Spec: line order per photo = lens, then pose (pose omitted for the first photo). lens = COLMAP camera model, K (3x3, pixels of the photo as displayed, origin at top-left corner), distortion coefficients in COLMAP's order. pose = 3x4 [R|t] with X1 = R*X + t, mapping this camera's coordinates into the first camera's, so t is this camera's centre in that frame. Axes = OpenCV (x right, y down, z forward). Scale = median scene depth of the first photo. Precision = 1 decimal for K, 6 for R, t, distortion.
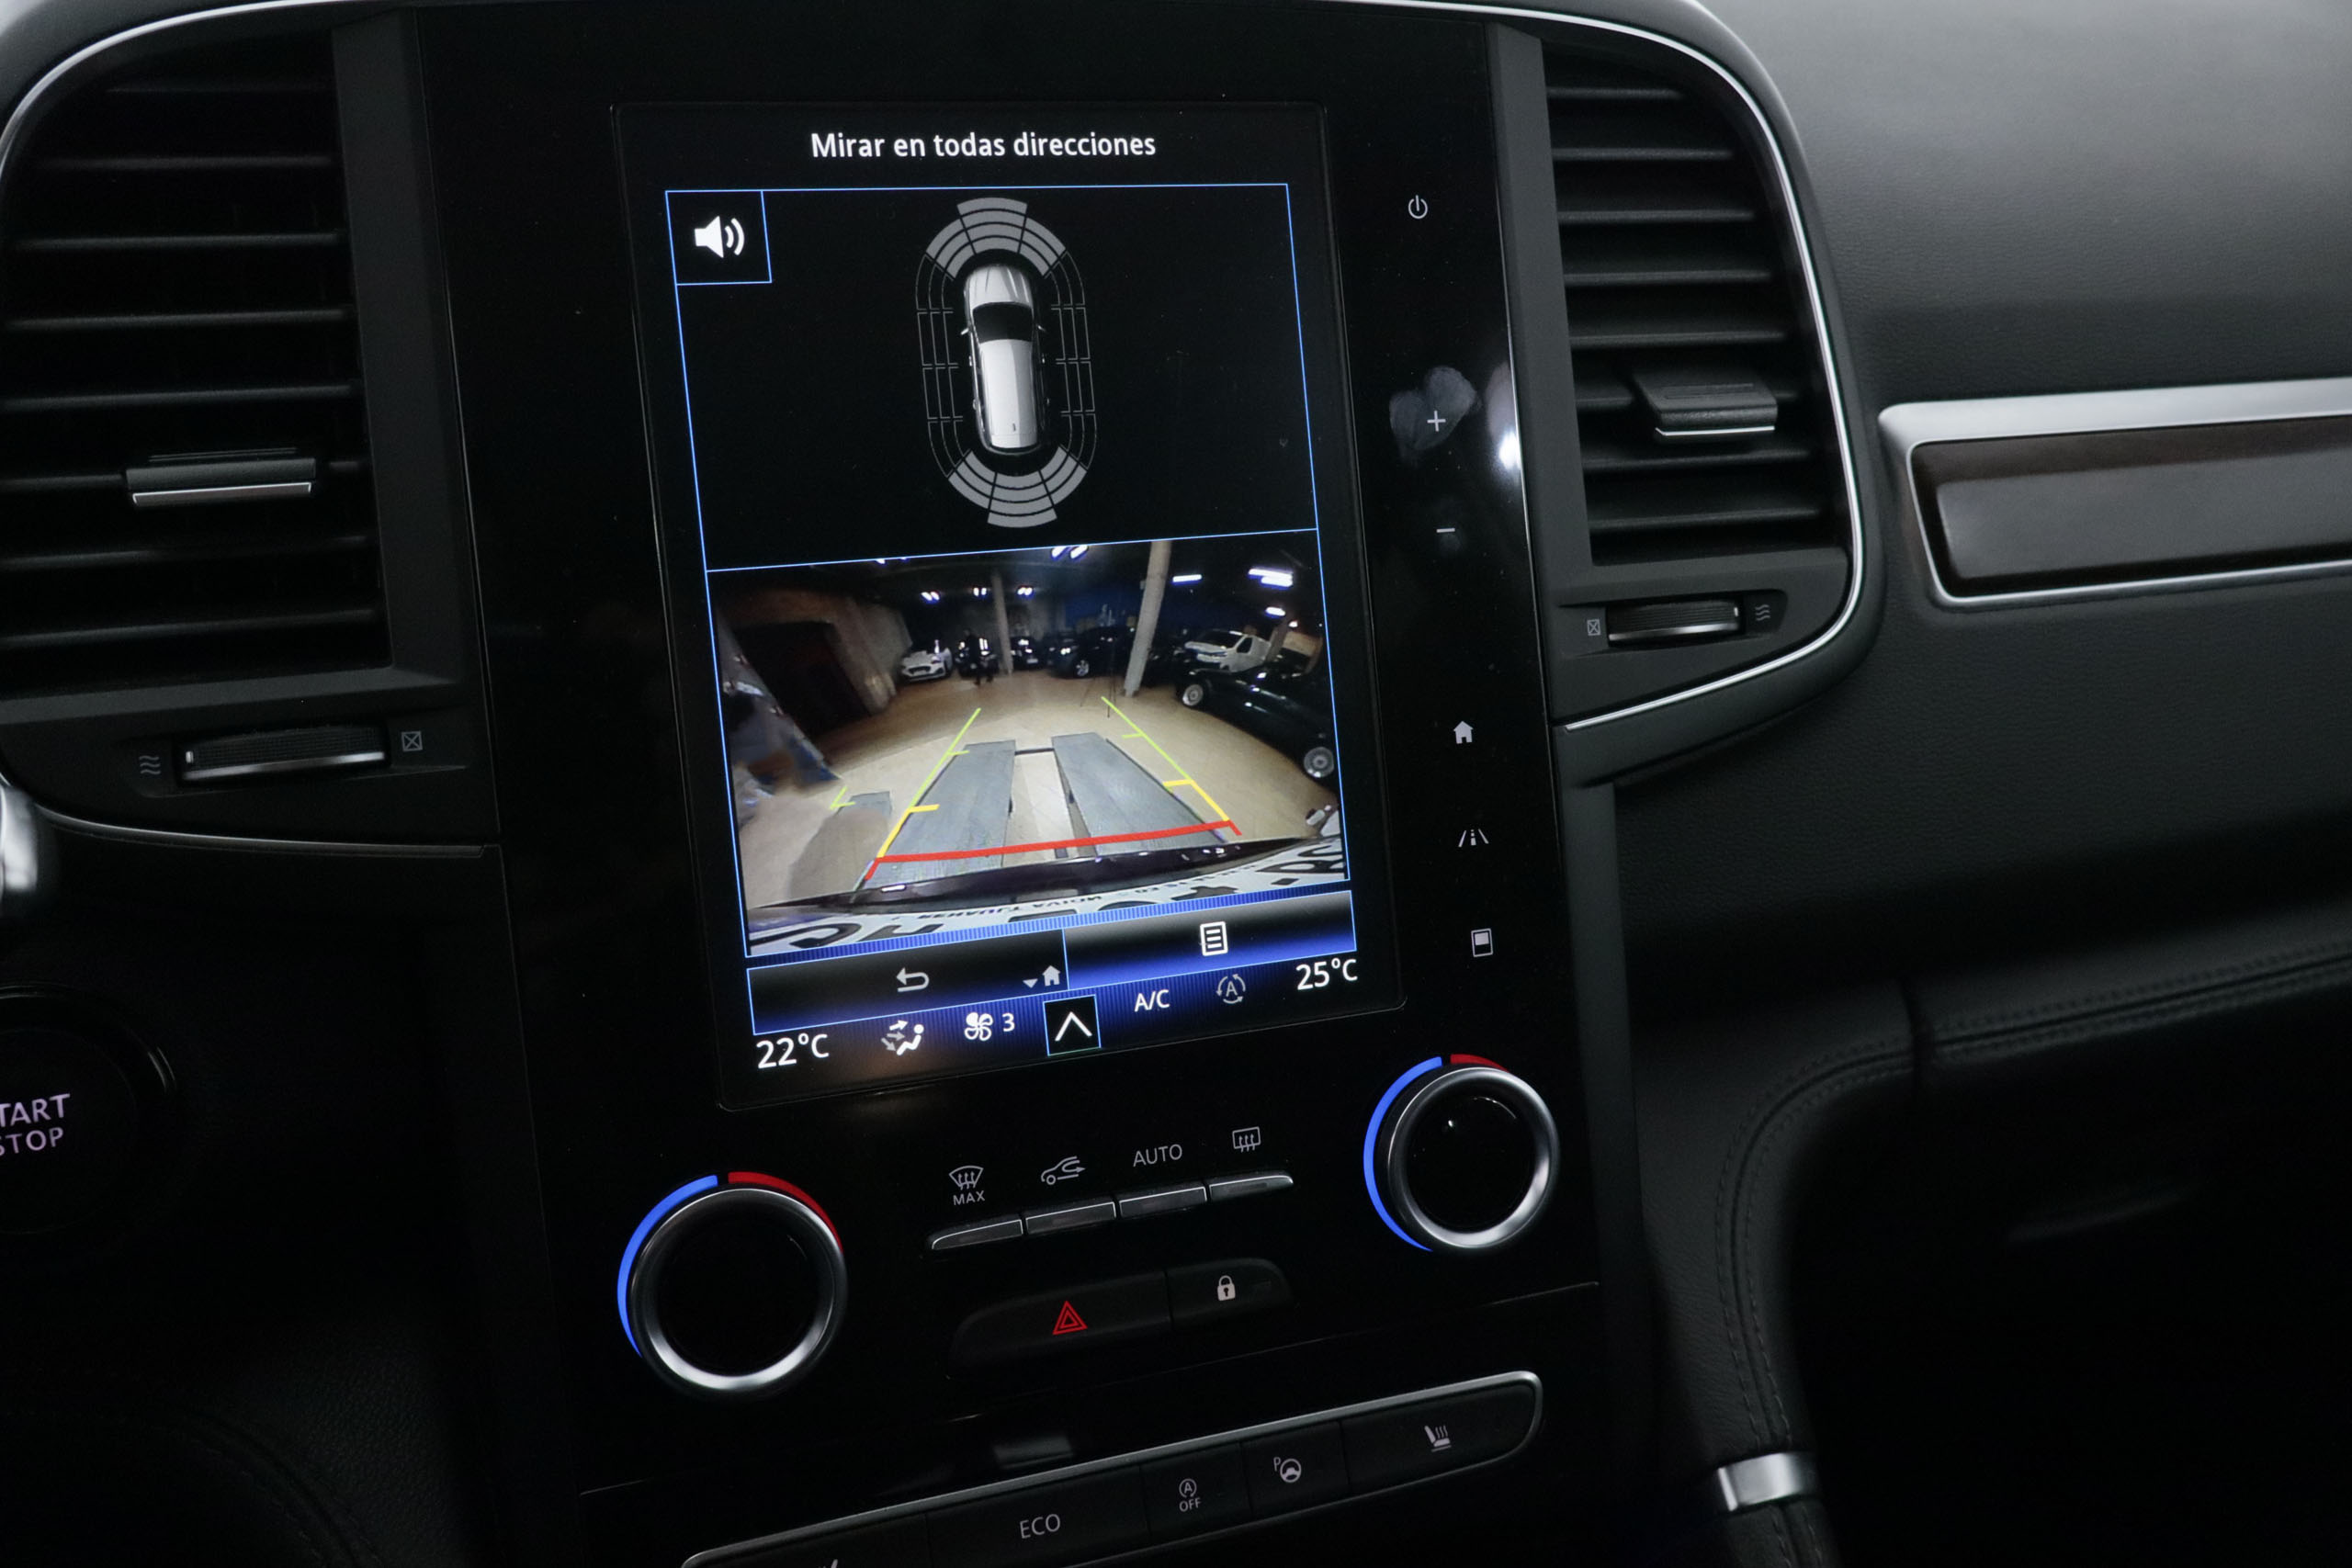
lens RADIAL K [[1957.4, 0, 1174.3], [0, 1957.4, 788.8], [0, 0, 1]] dist [-0.012870, 0.043891]
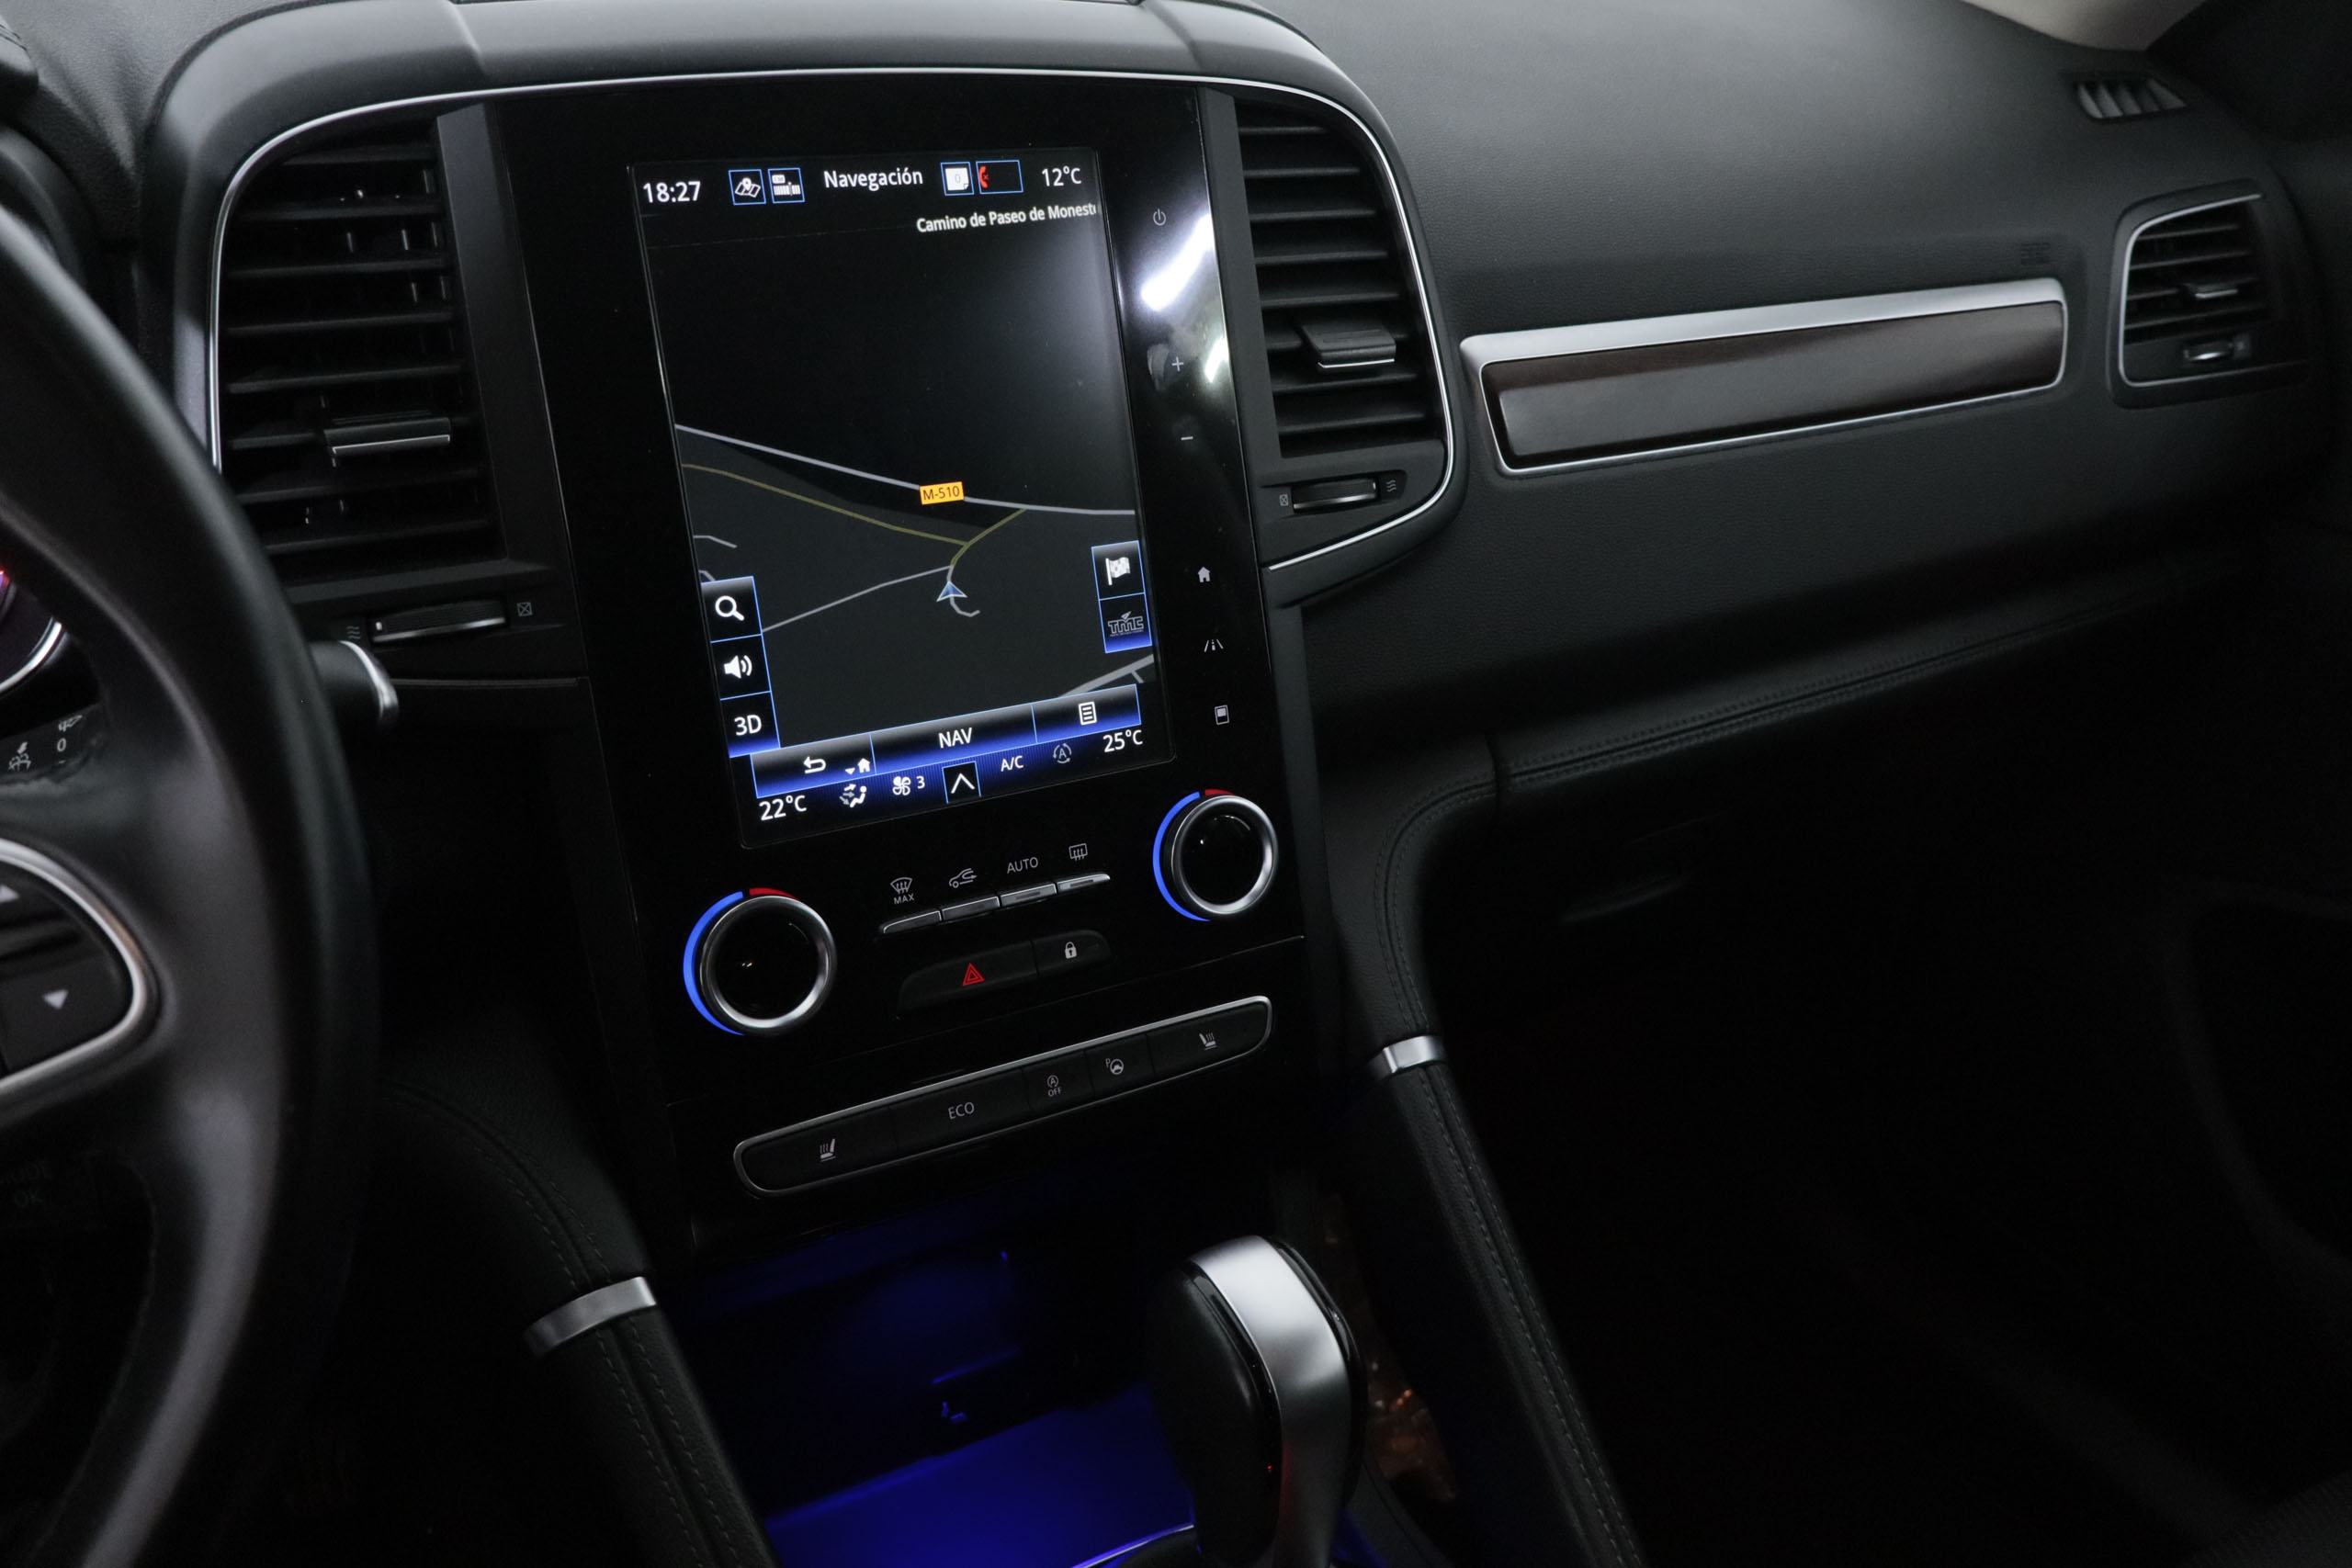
lens RADIAL K [[1957.4, 0, 1178.3], [0, 1957.4, 767.9], [0, 0, 1]] dist [-0.012870, 0.043891]
pose [[0.978085, -0.057184, 0.200201, -0.177743], [0.042361, 0.996087, 0.077560, 0.001290], [-0.203852, -0.067380, 0.976680, -0.460394]]
